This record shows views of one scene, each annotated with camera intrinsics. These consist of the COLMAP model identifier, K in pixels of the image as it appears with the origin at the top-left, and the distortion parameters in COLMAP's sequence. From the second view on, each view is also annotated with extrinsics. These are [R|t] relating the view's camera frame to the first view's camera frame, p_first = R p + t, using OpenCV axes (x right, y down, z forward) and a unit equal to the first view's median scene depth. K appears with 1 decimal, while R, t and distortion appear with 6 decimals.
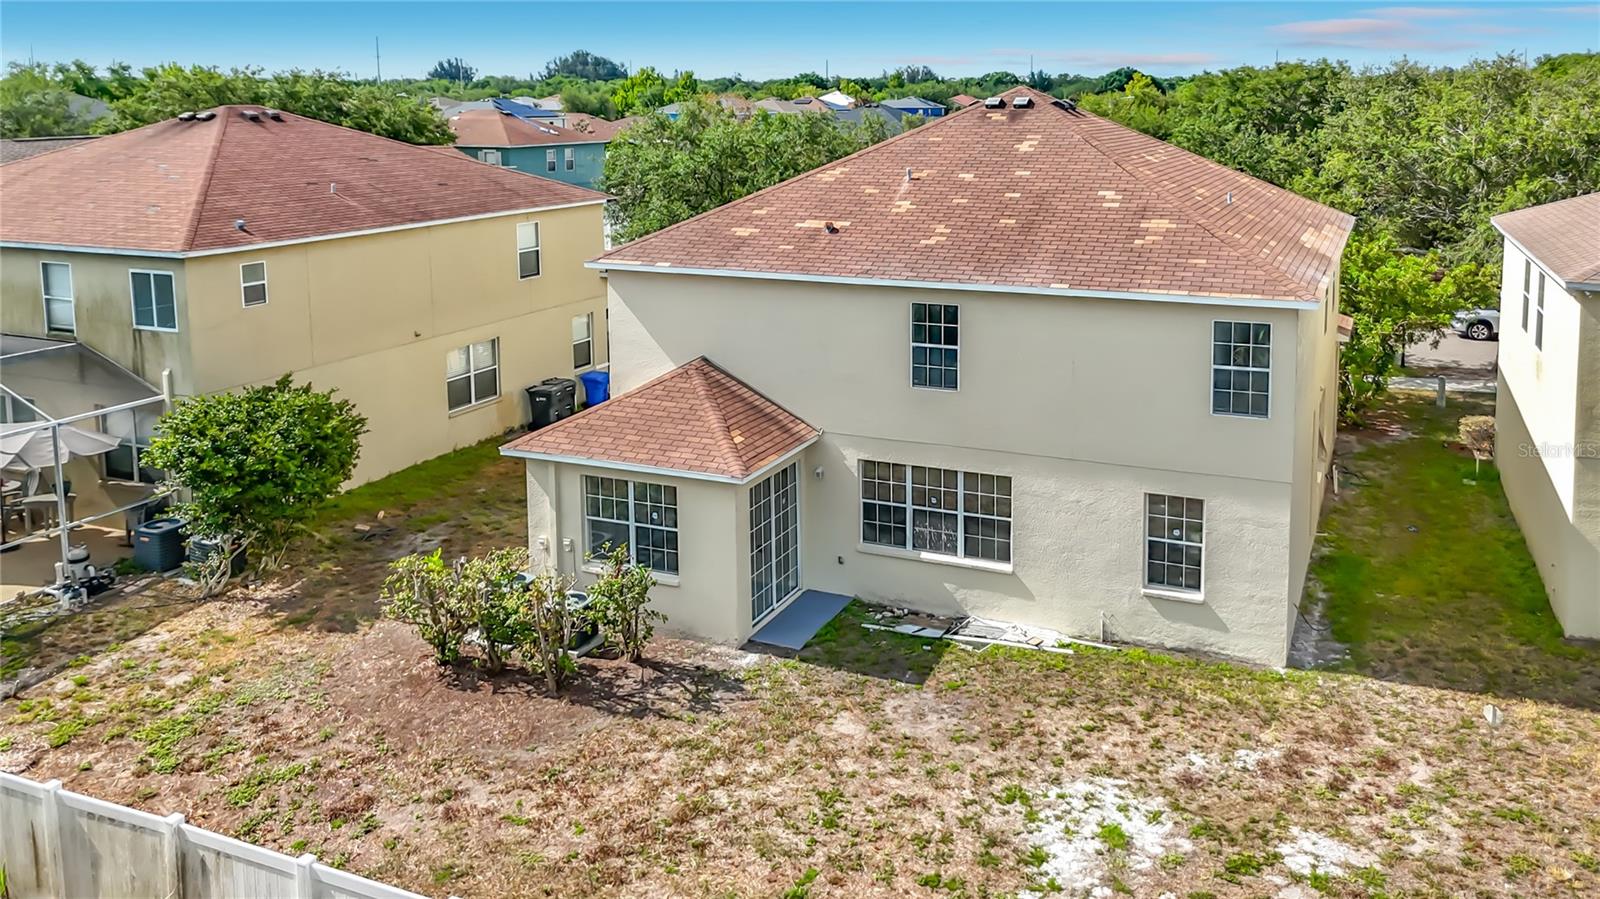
lens RADIAL K [[1215.7, 0, 921.5], [0, 1215.7, 210.4], [0, 0, 1]] dist [0.006264, 0.001120]
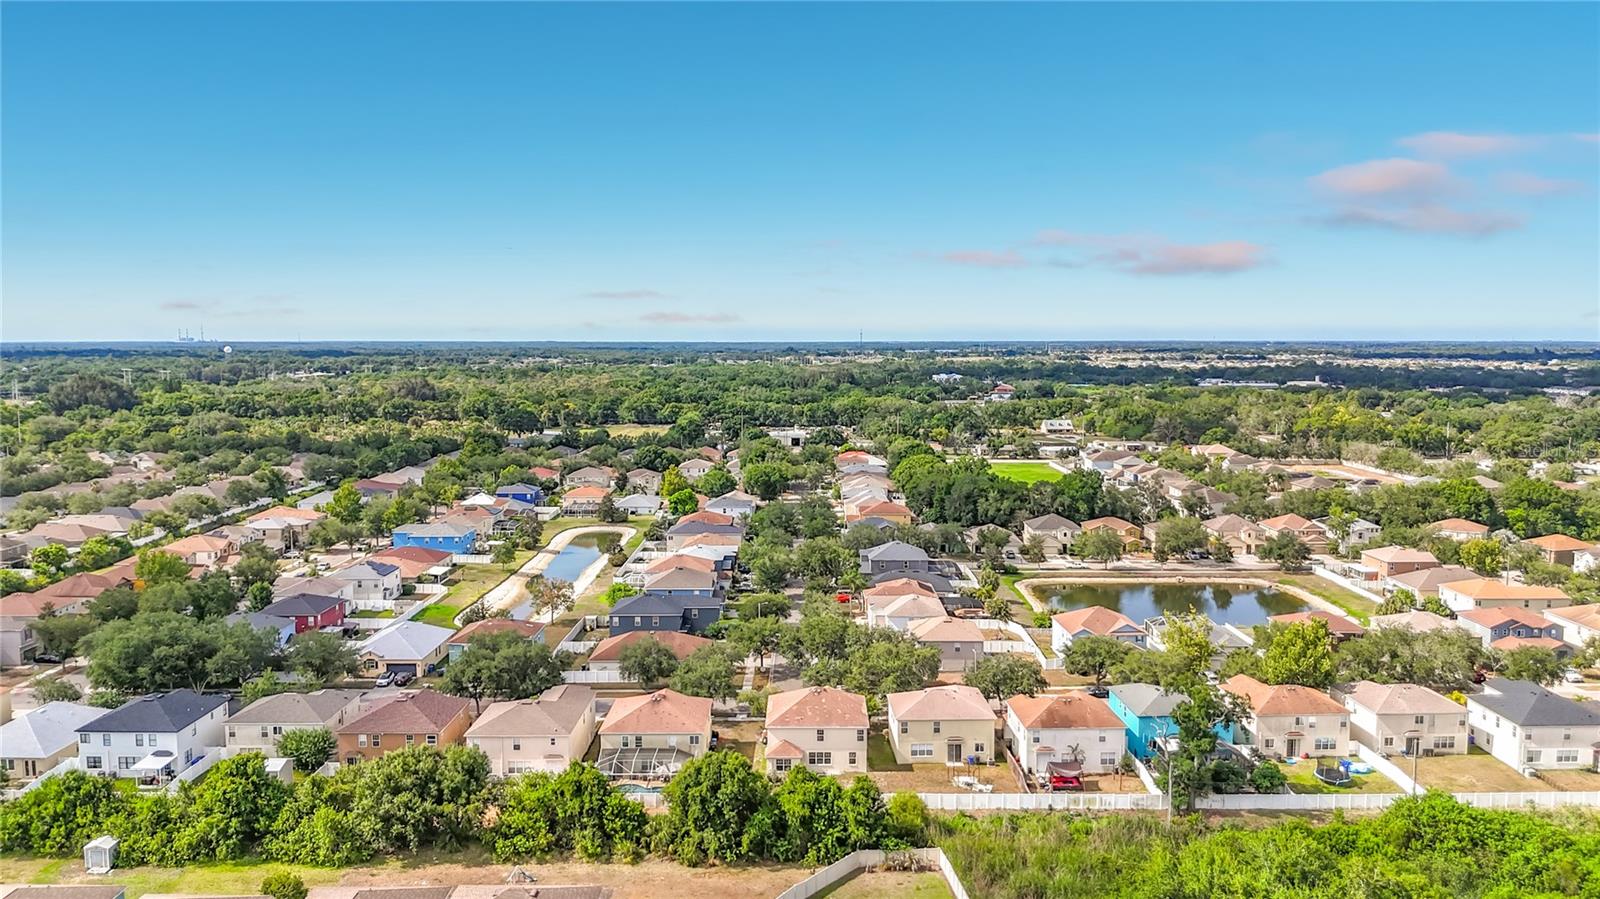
lens RADIAL K [[1194.4, 0, 850.9], [0, 1194.4, 359.2], [0, 0, 1]] dist [0.044207, -0.050300]
pose [[0.918187, 0.006961, 0.396087, -2.767033], [0.024767, 0.996881, -0.074934, -1.645213], [-0.395373, 0.078613, 0.915150, -6.027005]]
